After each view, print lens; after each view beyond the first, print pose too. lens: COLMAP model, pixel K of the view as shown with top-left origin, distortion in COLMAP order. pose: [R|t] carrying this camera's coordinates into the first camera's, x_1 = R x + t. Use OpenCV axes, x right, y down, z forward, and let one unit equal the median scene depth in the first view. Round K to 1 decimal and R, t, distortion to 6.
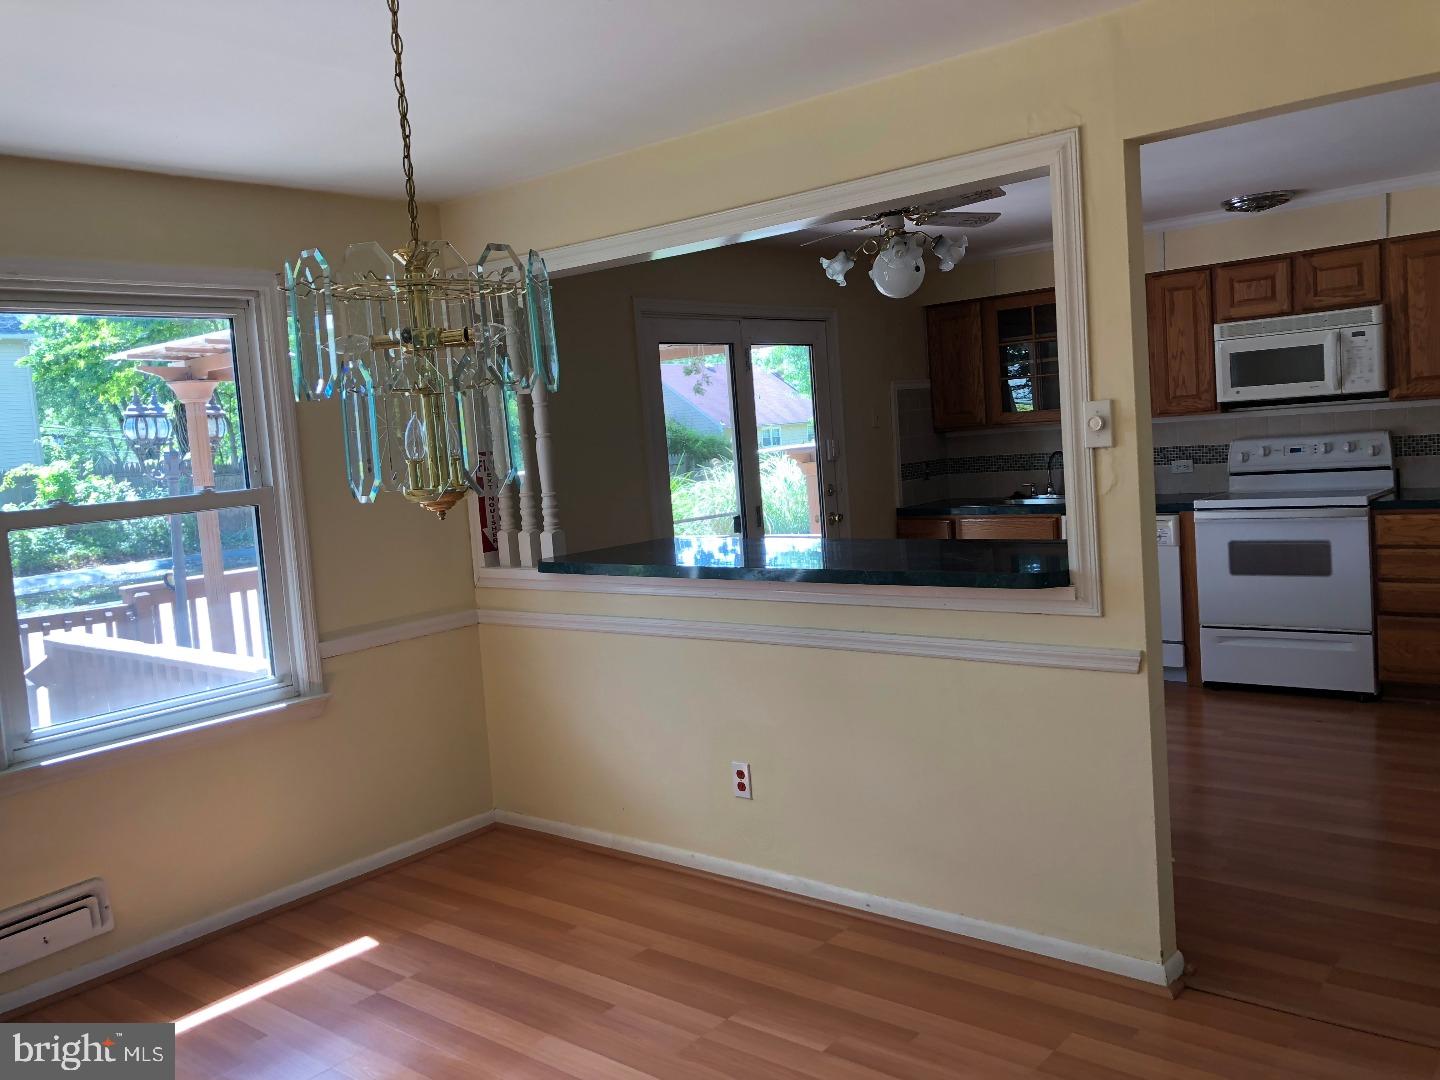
lens RADIAL K [[1177.8, 0, 722.6], [0, 1177.8, 531.8], [0, 0, 1]] dist [0.028748, 0.003720]
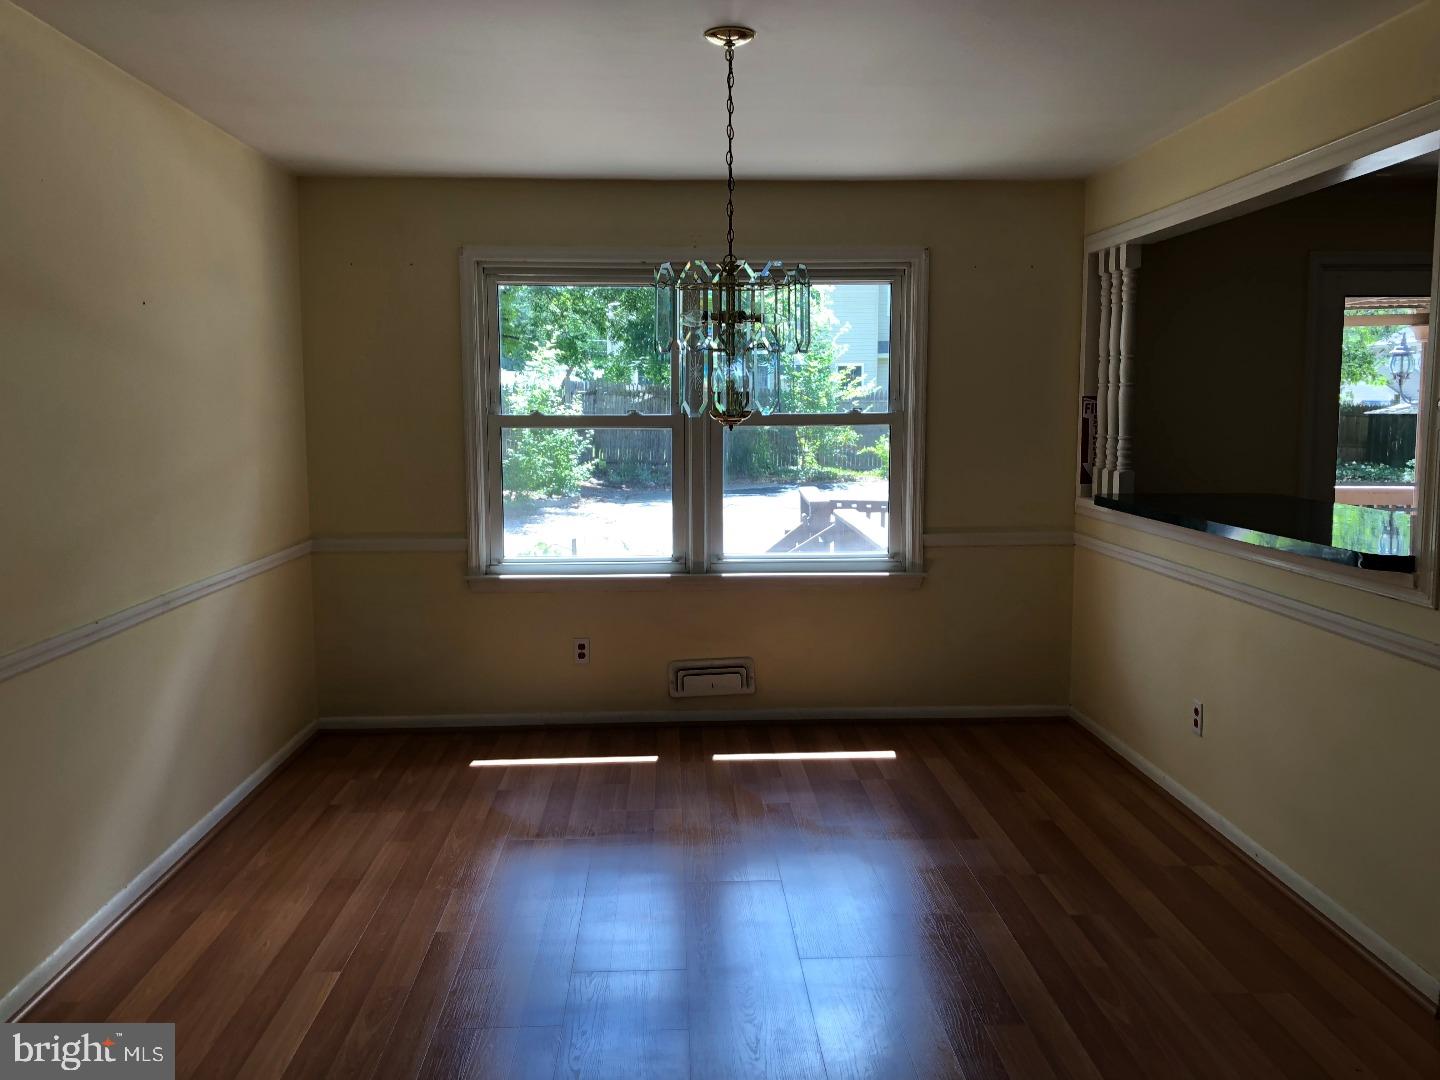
lens RADIAL K [[1171.7, 0, 720.0], [0, 1171.7, 540.0], [0, 0, 1]] dist [0.005092, -0.011758]
pose [[0.668982, 0.155488, -0.726833, 0.649115], [-0.109575, 0.987821, 0.110466, -0.025565], [0.735157, 0.005743, 0.677872, -0.059350]]
